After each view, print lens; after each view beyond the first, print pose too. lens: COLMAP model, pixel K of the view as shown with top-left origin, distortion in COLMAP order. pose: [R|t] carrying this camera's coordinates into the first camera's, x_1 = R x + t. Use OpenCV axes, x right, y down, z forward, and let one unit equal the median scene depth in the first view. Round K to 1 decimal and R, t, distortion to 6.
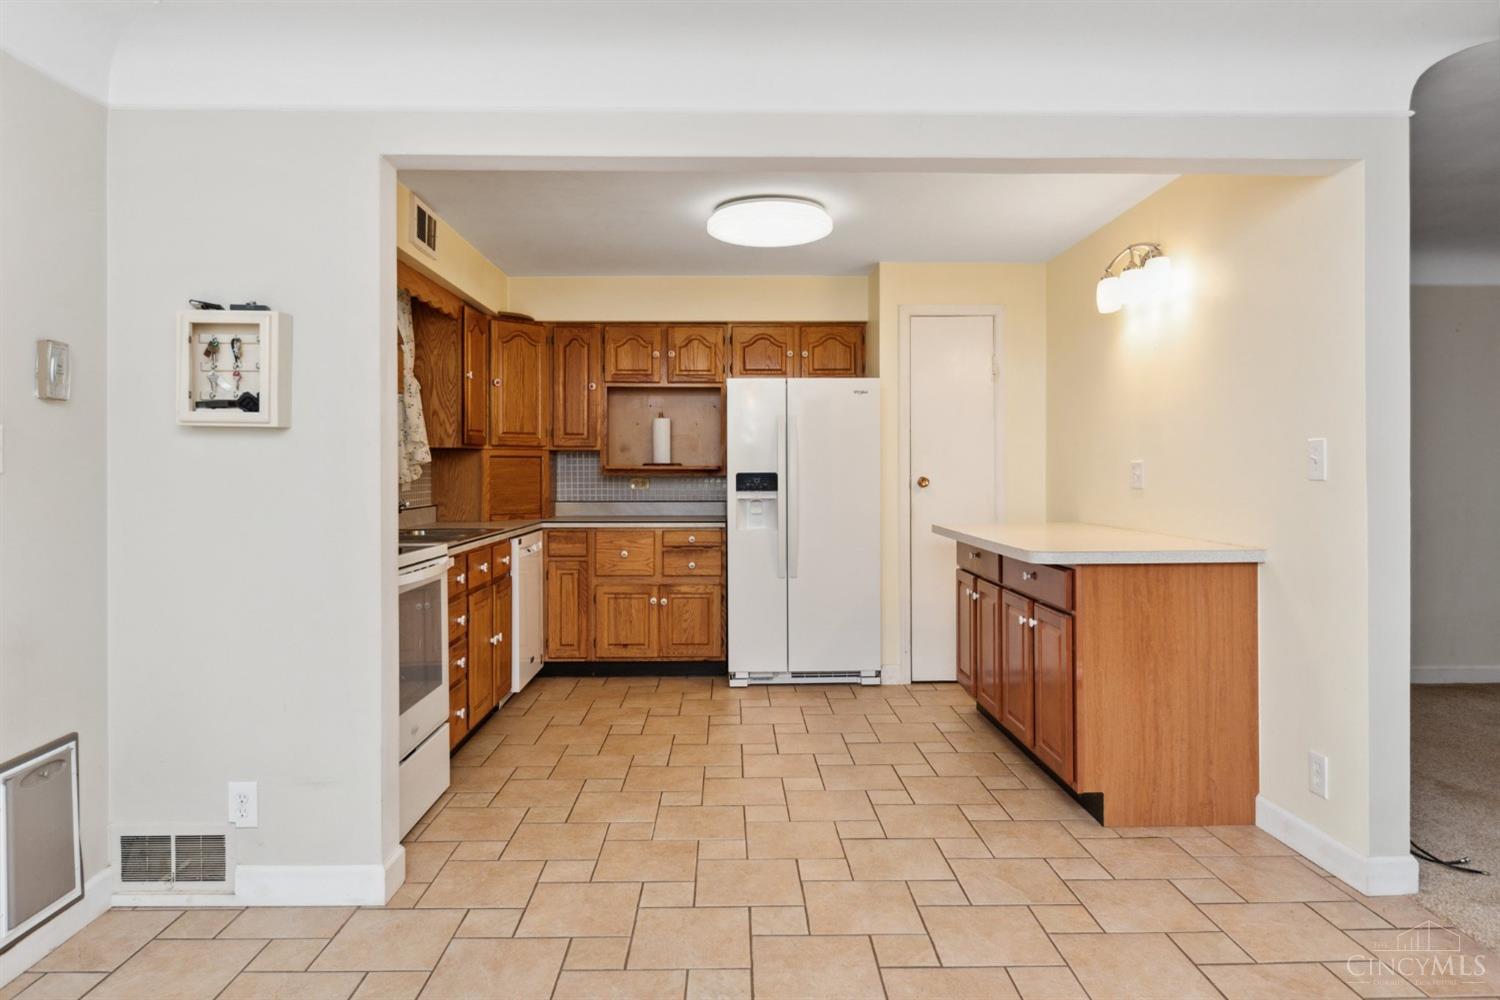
lens RADIAL K [[912.4, 0, 749.0], [0, 912.4, 468.6], [0, 0, 1]] dist [0.002927, 0.000126]
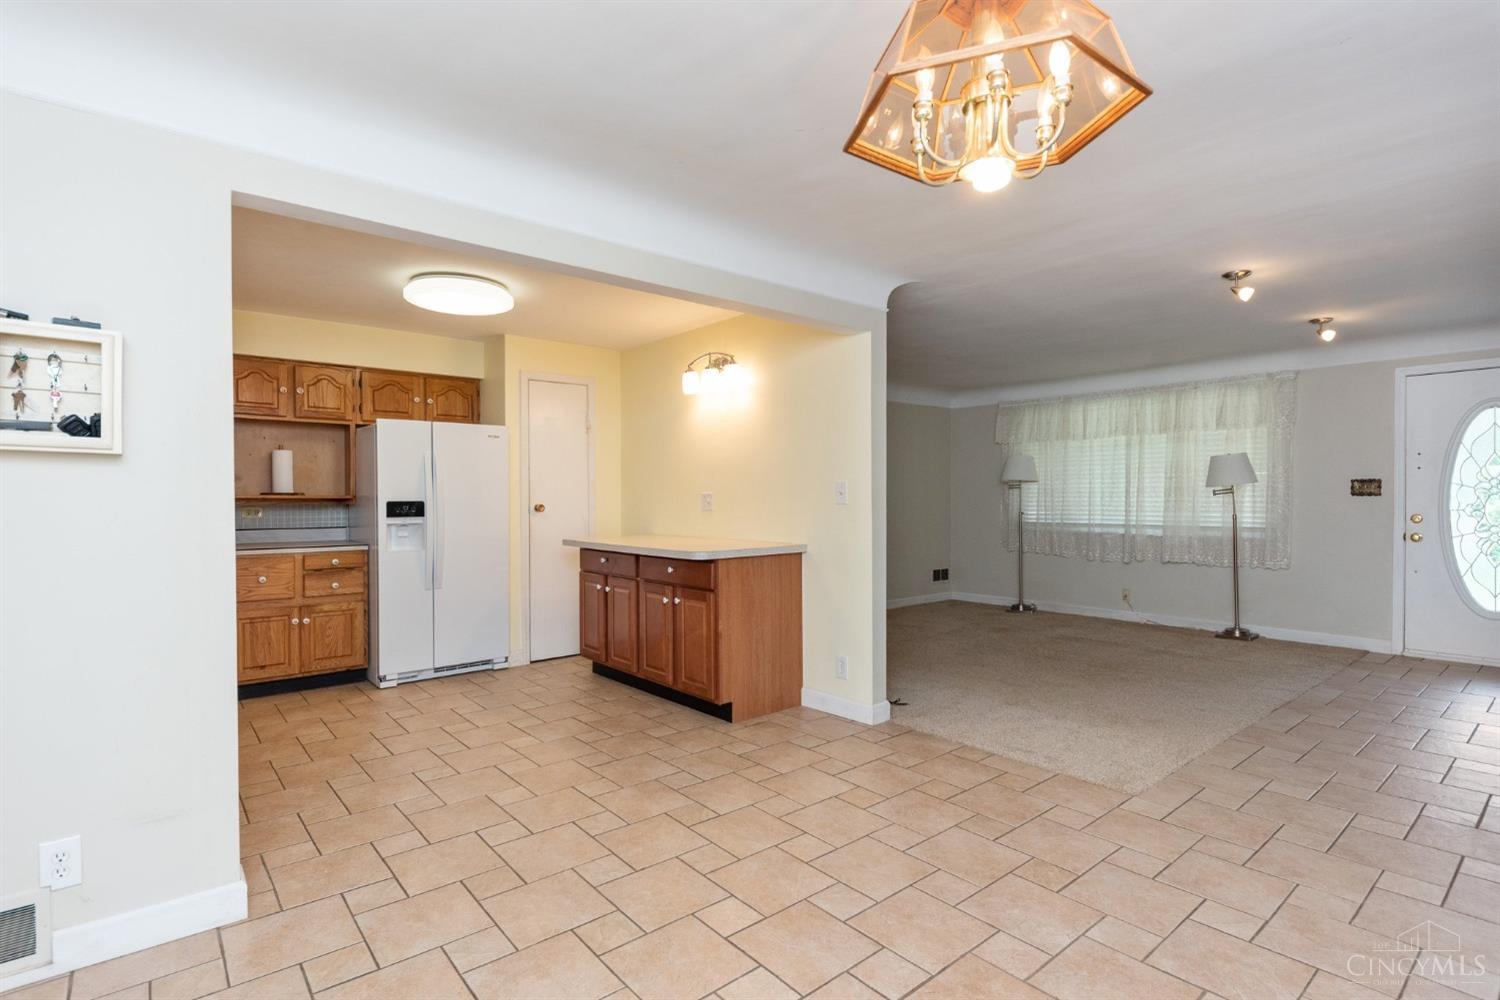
lens RADIAL K [[729.5, 0, 746.4], [0, 729.5, 507.9], [0, 0, 1]] dist [0.021974, -0.016946]
pose [[0.779645, -0.008874, 0.626158, -0.237926], [0.000075, 0.999901, 0.014078, -0.000126], [-0.626221, -0.010929, 0.779569, -0.001363]]
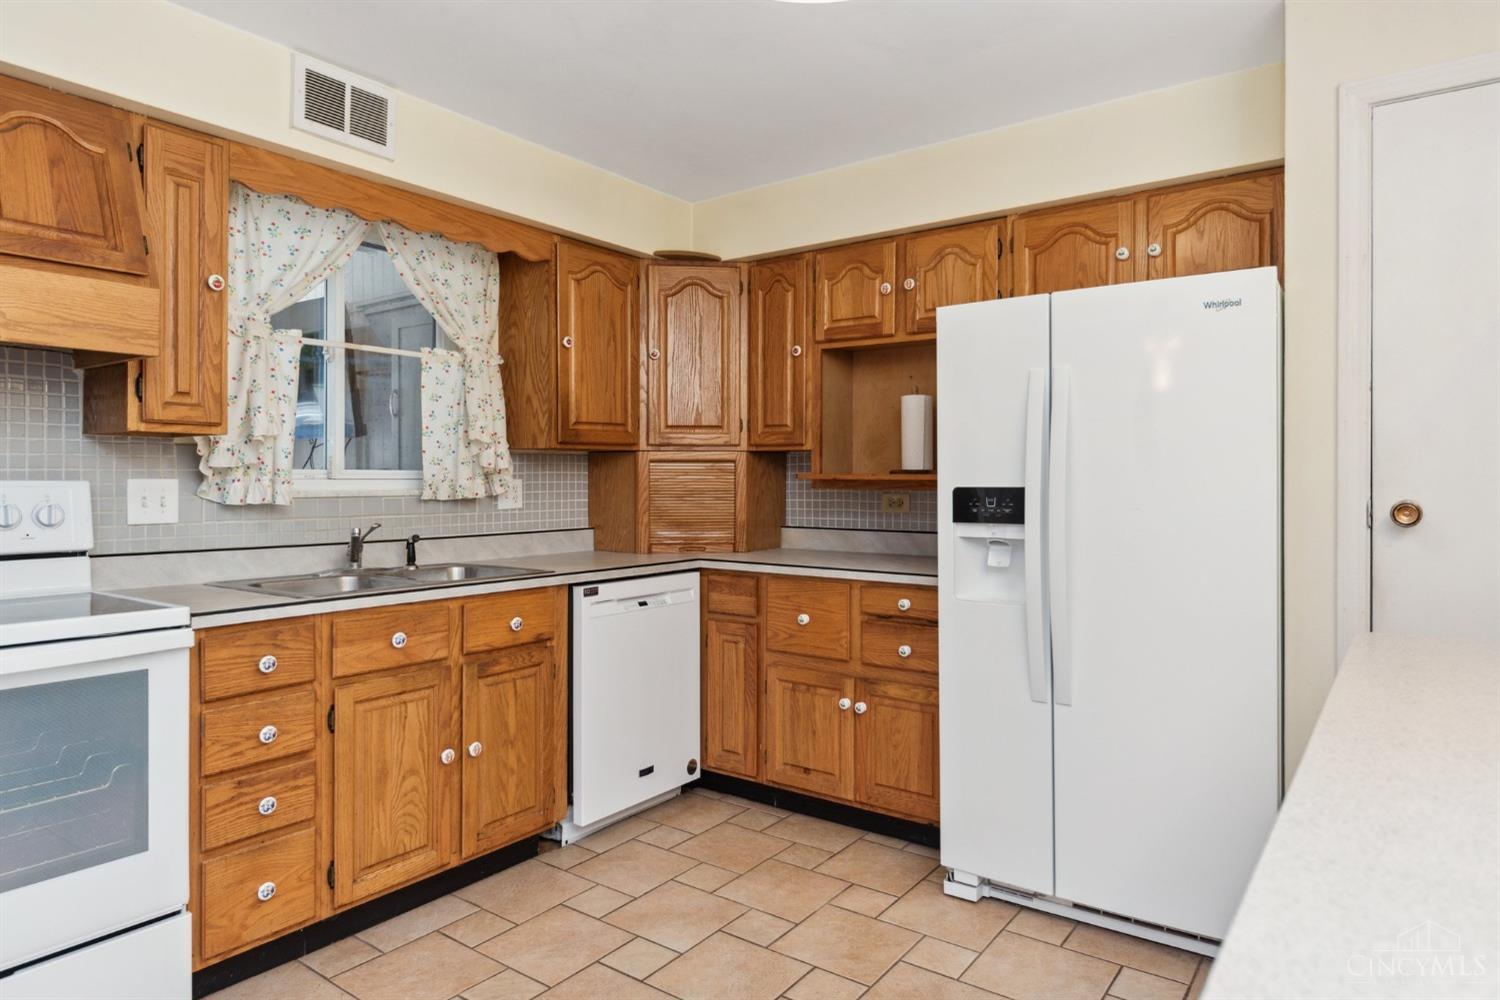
lens RADIAL K [[905.6, 0, 746.0], [0, 905.6, 481.1], [0, 0, 1]] dist [0.002616, -0.000087]
pose [[0.788212, 0.003756, -0.615393, 0.210602], [-0.001044, 0.999988, 0.004766, -0.001235], [0.615403, -0.003115, 0.788206, 0.519283]]
